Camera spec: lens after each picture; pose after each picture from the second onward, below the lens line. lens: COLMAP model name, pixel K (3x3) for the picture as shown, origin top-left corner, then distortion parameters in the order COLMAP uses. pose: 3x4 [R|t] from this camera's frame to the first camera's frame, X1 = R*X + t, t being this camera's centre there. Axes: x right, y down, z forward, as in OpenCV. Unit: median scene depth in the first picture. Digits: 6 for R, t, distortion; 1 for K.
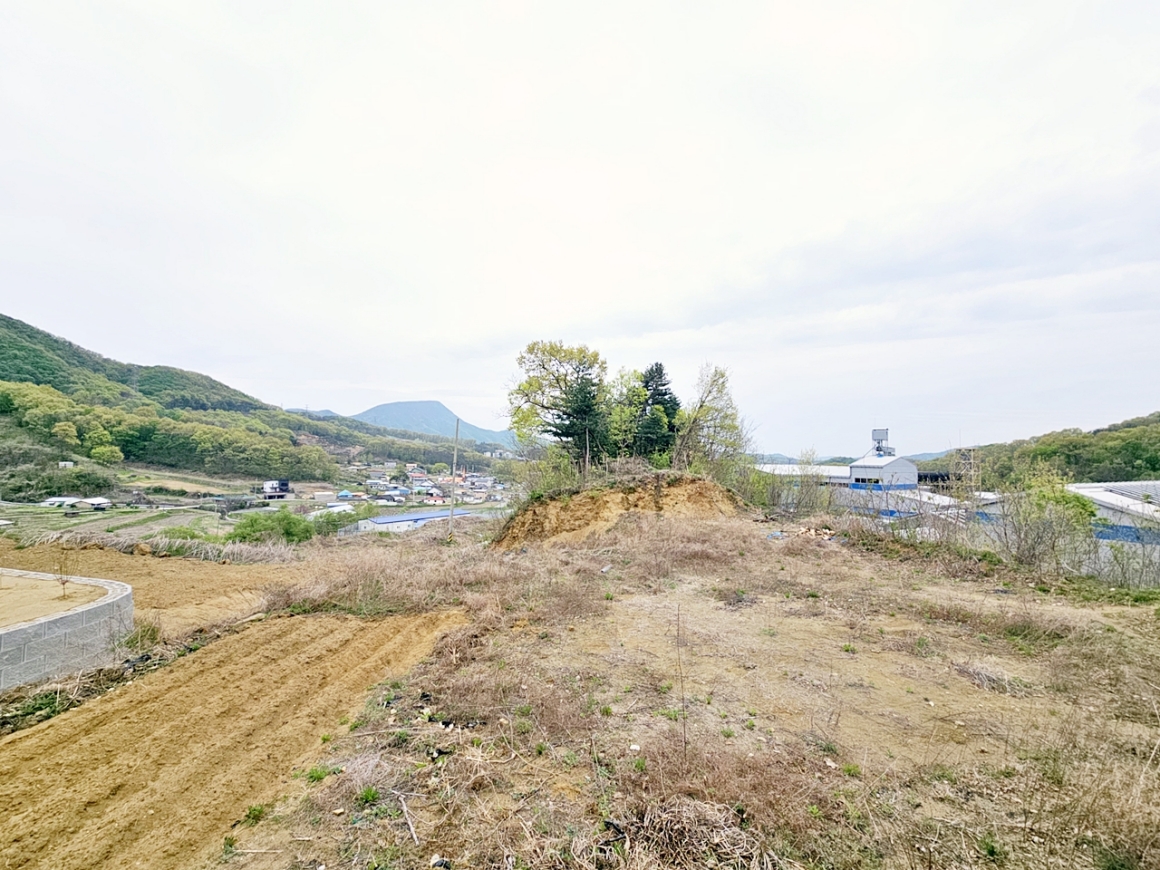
lens RADIAL K [[473.4, 0, 579.8], [0, 473.4, 434.9], [0, 0, 1]] dist [-0.003925, 0.001895]
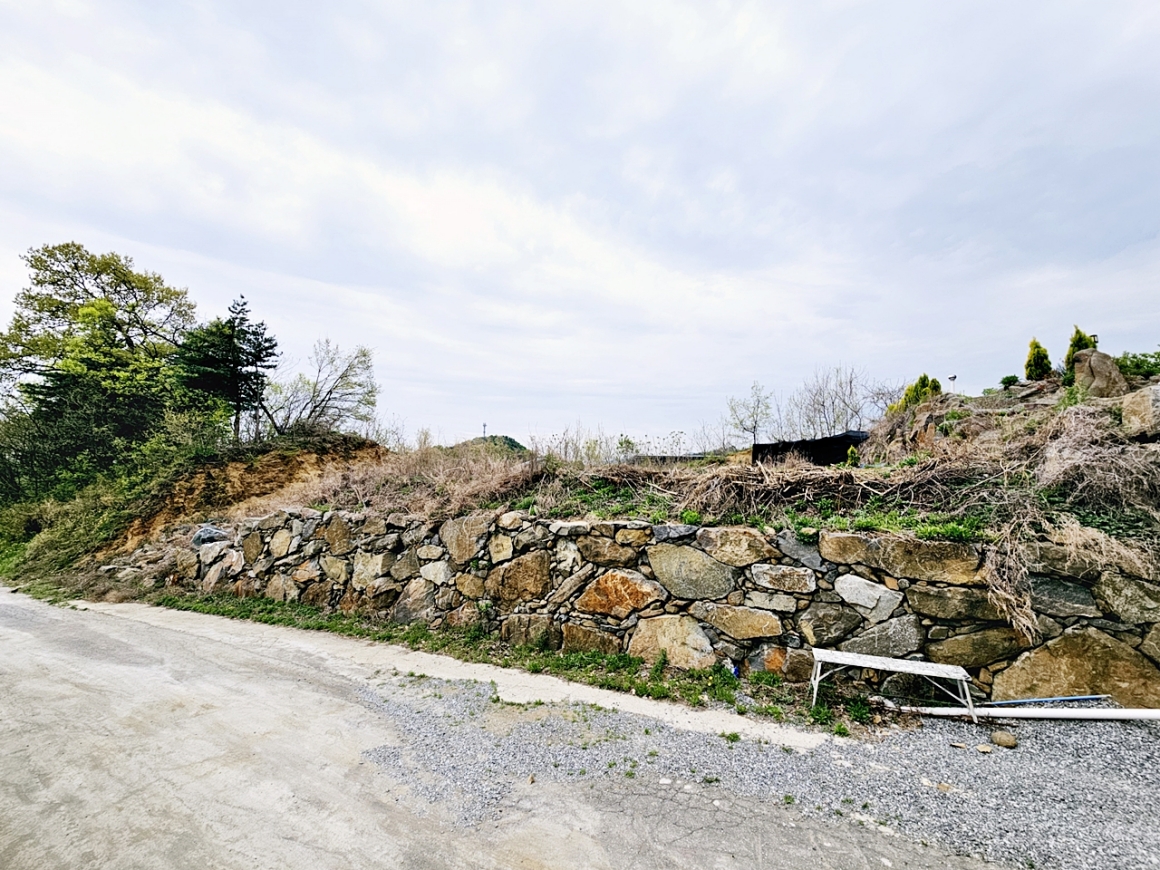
lens RADIAL K [[473.4, 0, 579.8], [0, 473.4, 434.9], [0, 0, 1]] dist [-0.003925, 0.001895]
pose [[0.435604, 0.065478, 0.897754, -0.516850], [-0.044170, 0.997704, -0.051336, 0.106096], [-0.899054, -0.017292, 0.437497, 0.100717]]
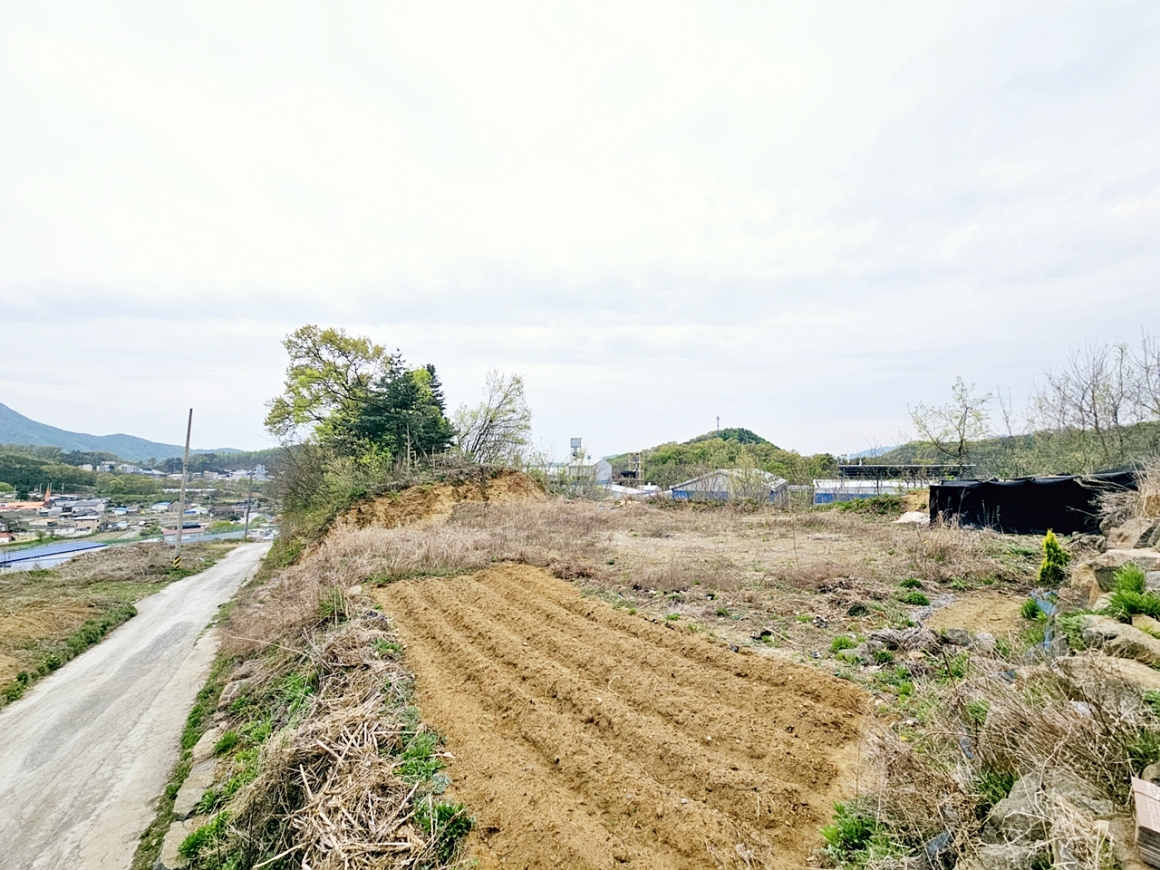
lens RADIAL K [[473.4, 0, 579.8], [0, 473.4, 434.9], [0, 0, 1]] dist [-0.003925, 0.001895]
pose [[0.812473, 0.021383, 0.582606, -0.277780], [-0.009899, 0.999689, -0.022887, 0.030953], [-0.582915, 0.012828, 0.812432, -0.005484]]
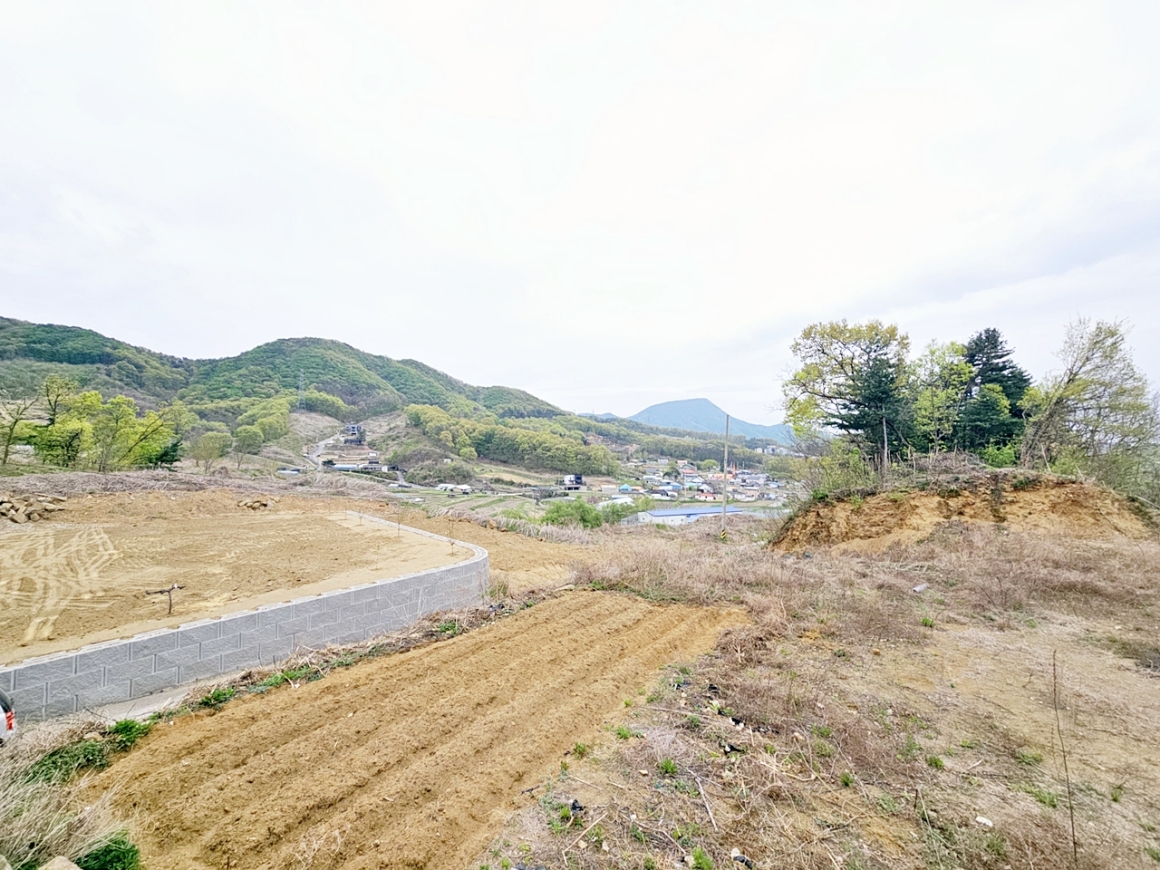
lens RADIAL K [[473.4, 0, 579.8], [0, 473.4, 434.9], [0, 0, 1]] dist [-0.003925, 0.001895]
pose [[0.850669, -0.027952, -0.524957, -0.004606], [0.031683, 0.999496, -0.001880, -0.000067], [0.524745, -0.015033, 0.851127, -0.002301]]
